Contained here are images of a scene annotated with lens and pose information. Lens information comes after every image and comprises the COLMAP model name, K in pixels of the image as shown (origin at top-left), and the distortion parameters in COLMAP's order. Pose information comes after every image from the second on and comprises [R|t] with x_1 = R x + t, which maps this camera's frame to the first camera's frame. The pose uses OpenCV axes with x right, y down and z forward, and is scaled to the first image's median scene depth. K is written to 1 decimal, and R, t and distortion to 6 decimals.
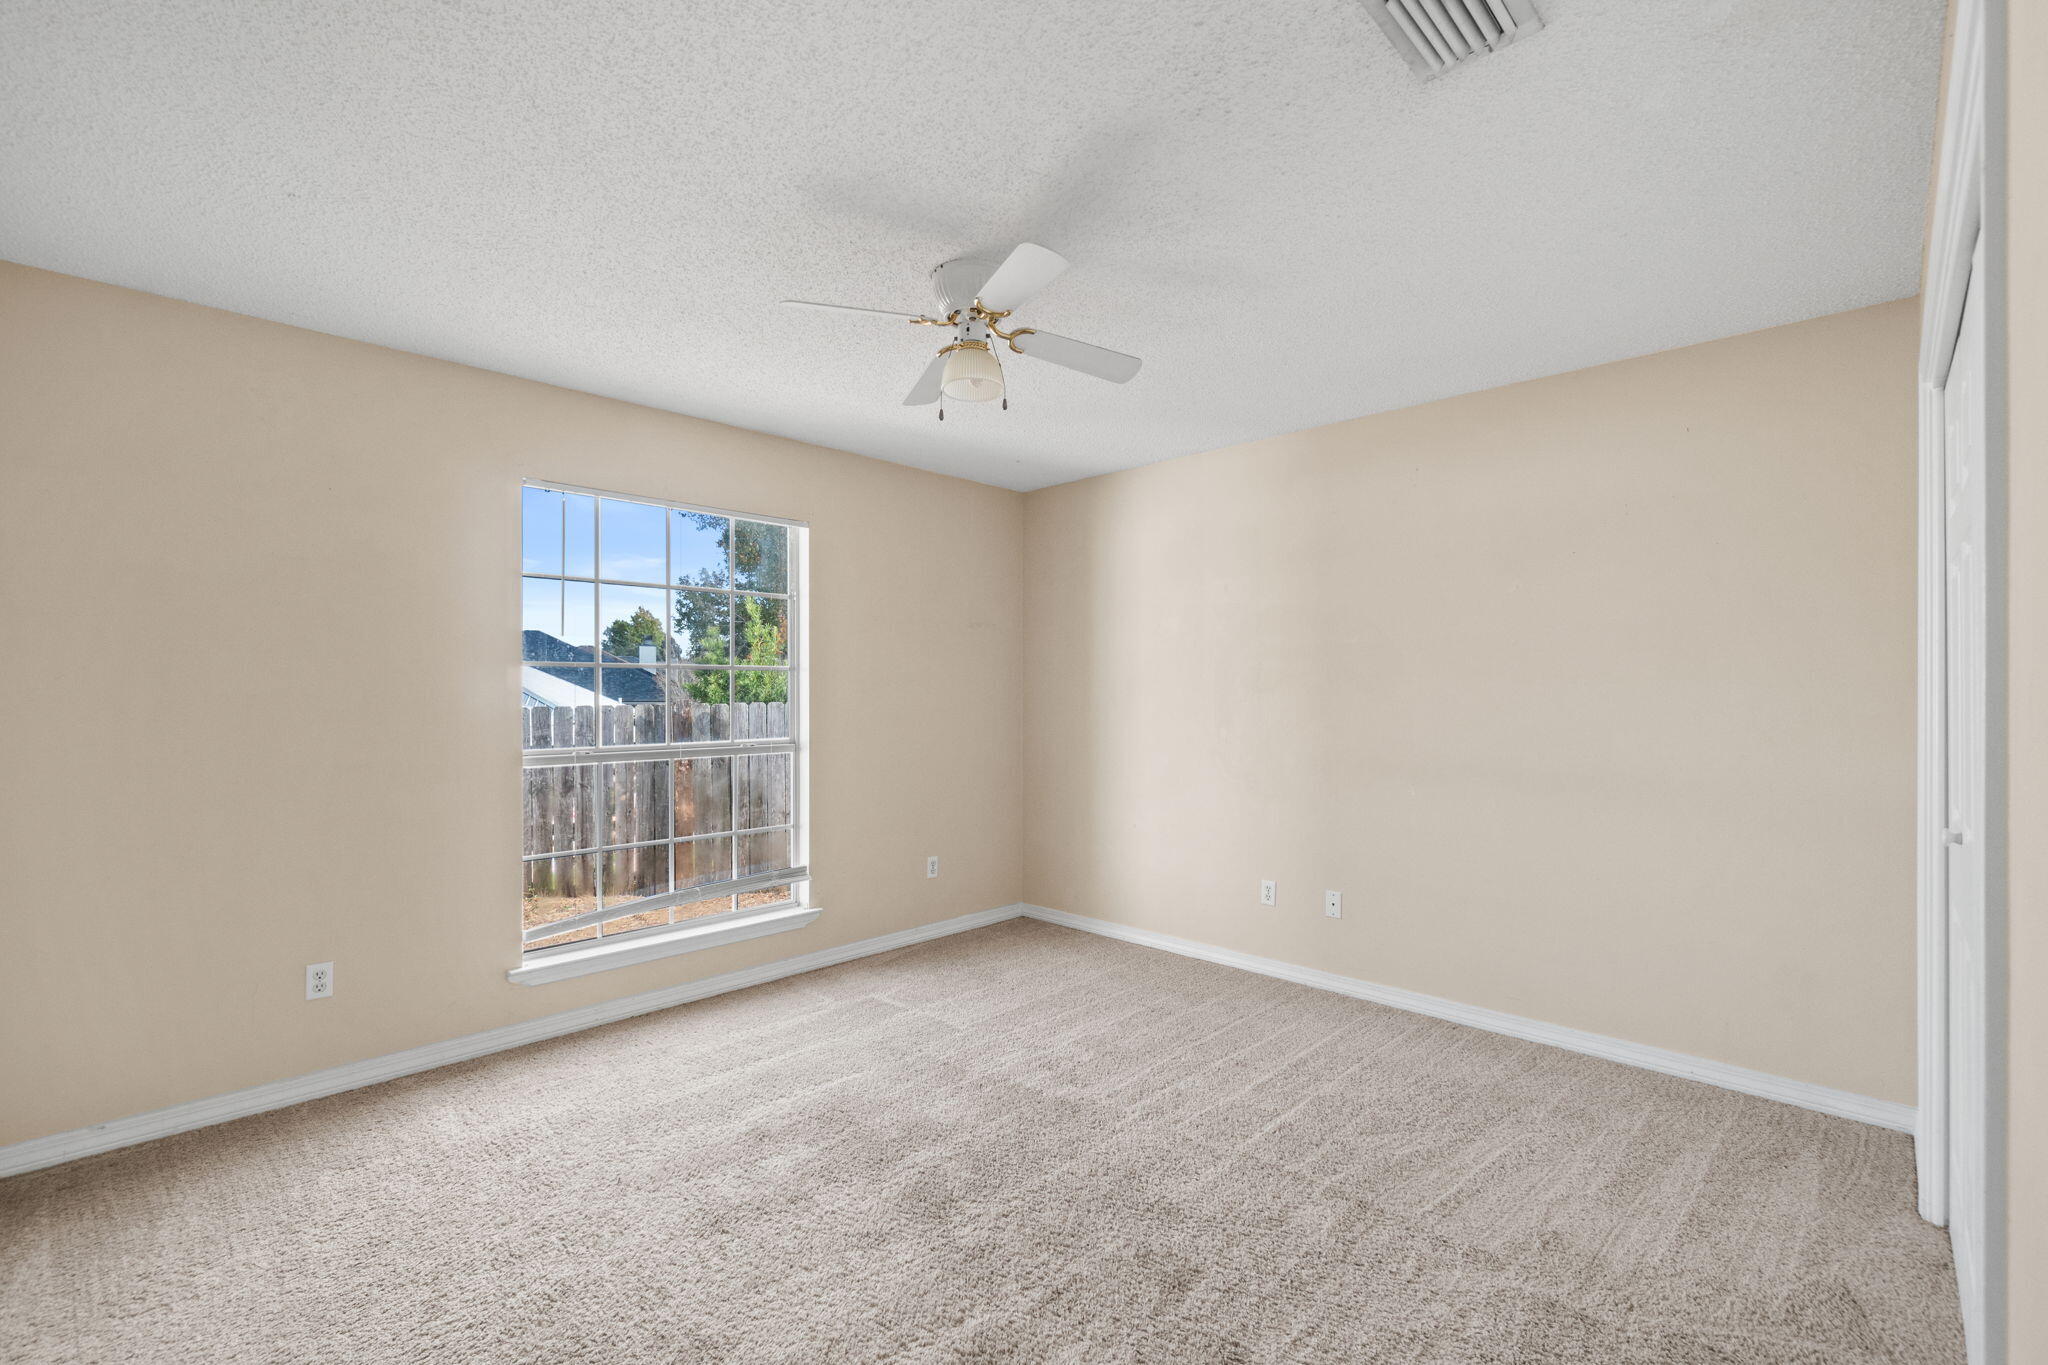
lens RADIAL K [[876.2, 0, 1013.9], [0, 876.2, 687.7], [0, 0, 1]] dist [0.000508, -0.000064]
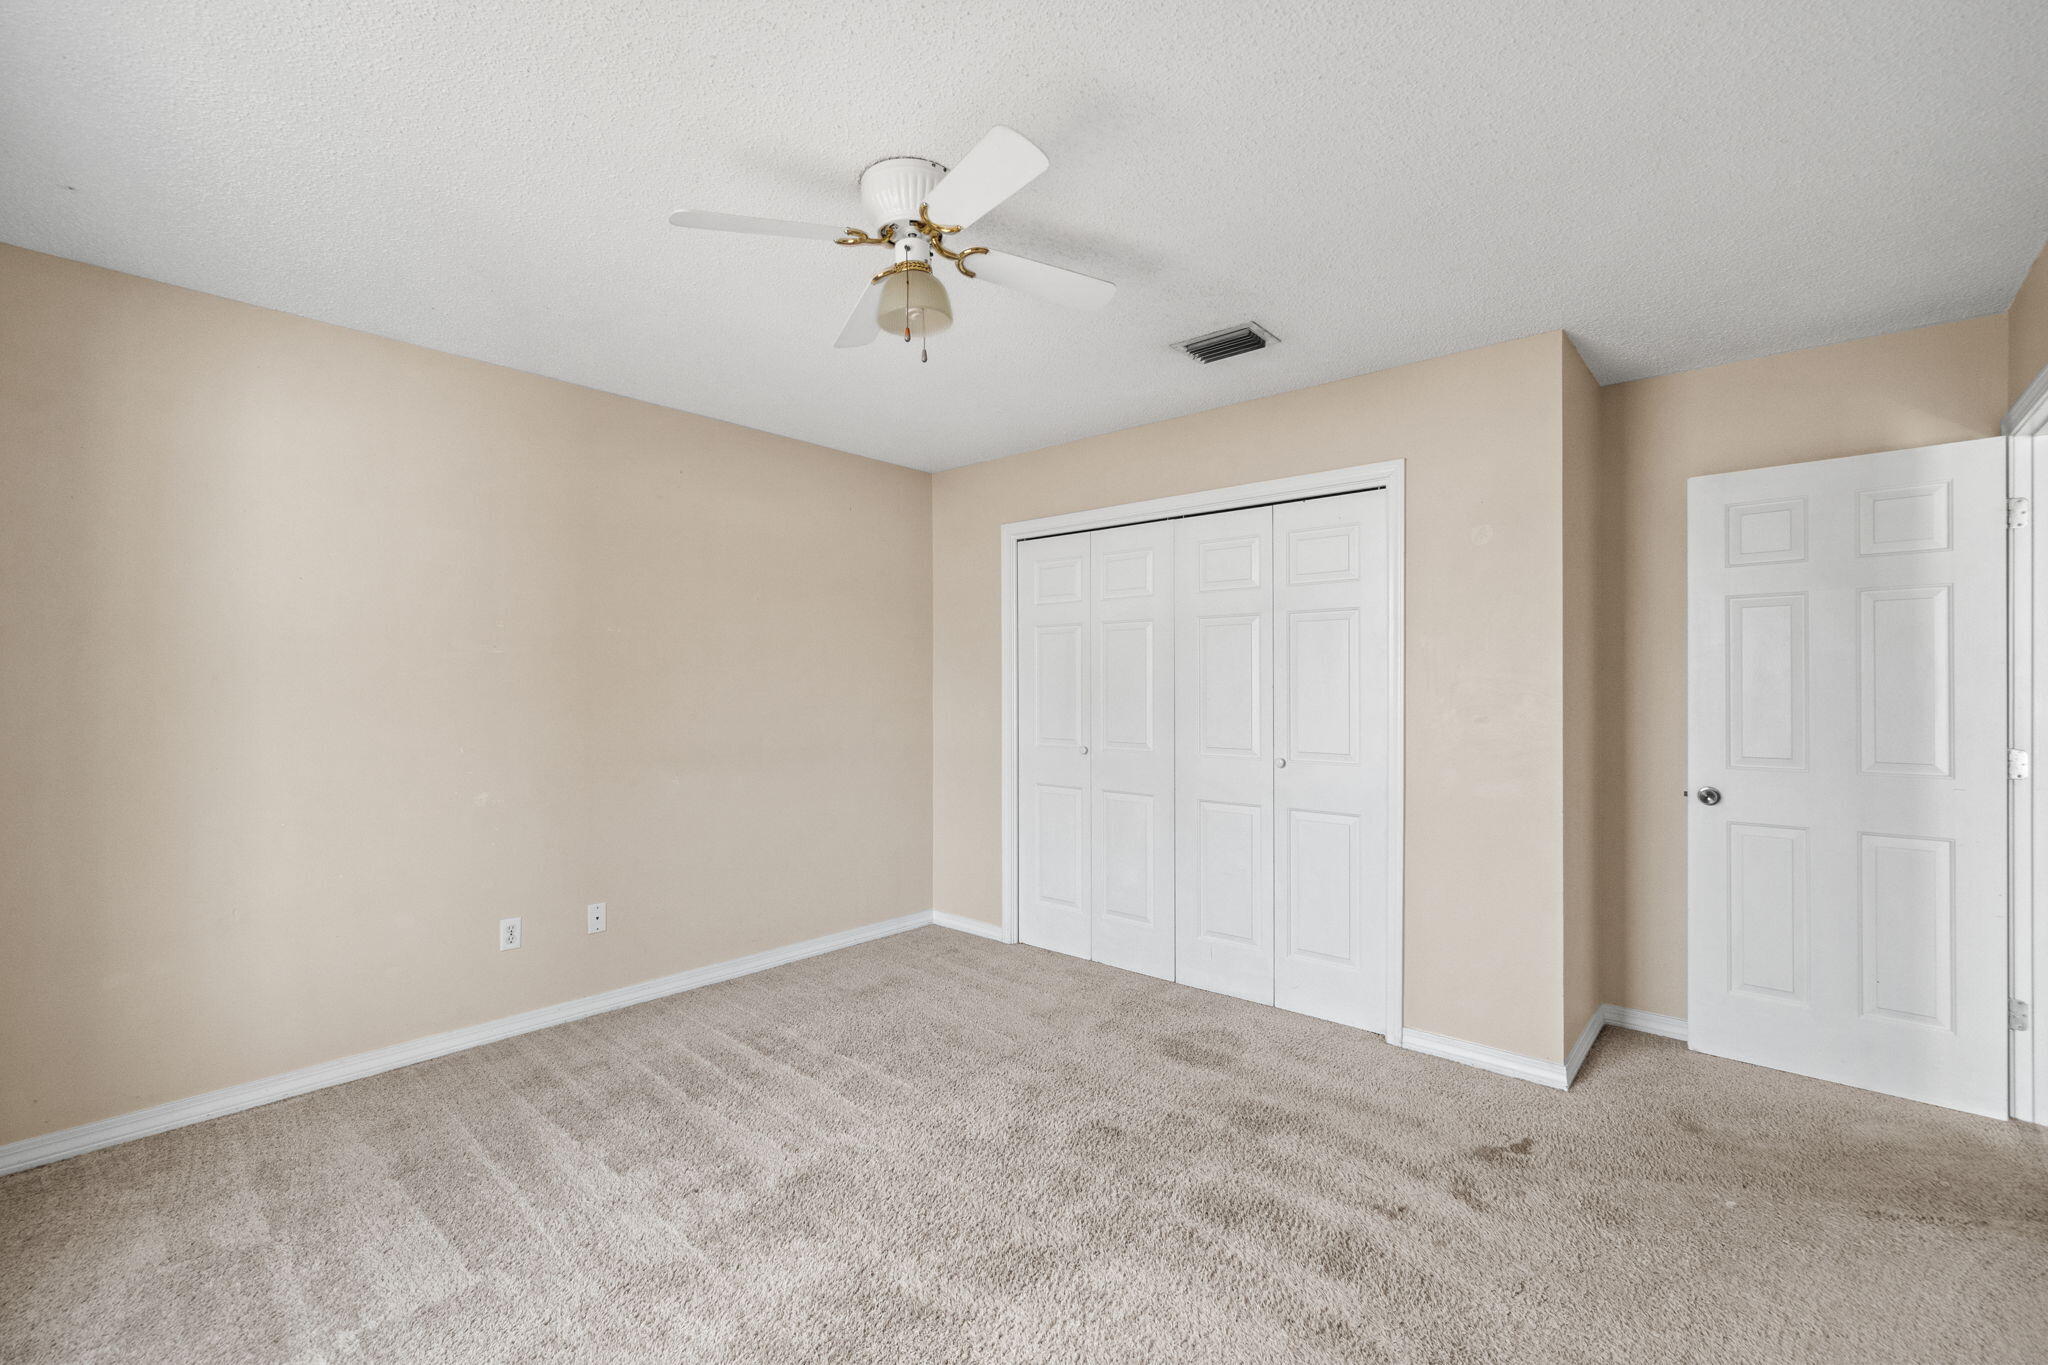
lens RADIAL K [[876.2, 0, 1015.8], [0, 876.2, 683.9], [0, 0, 1]] dist [0.000508, -0.000064]
pose [[-0.041940, 0.005948, 0.999102, -0.705629], [-0.004423, 0.999971, -0.006139, 0.009325], [-0.999110, -0.004677, -0.041912, 0.753905]]
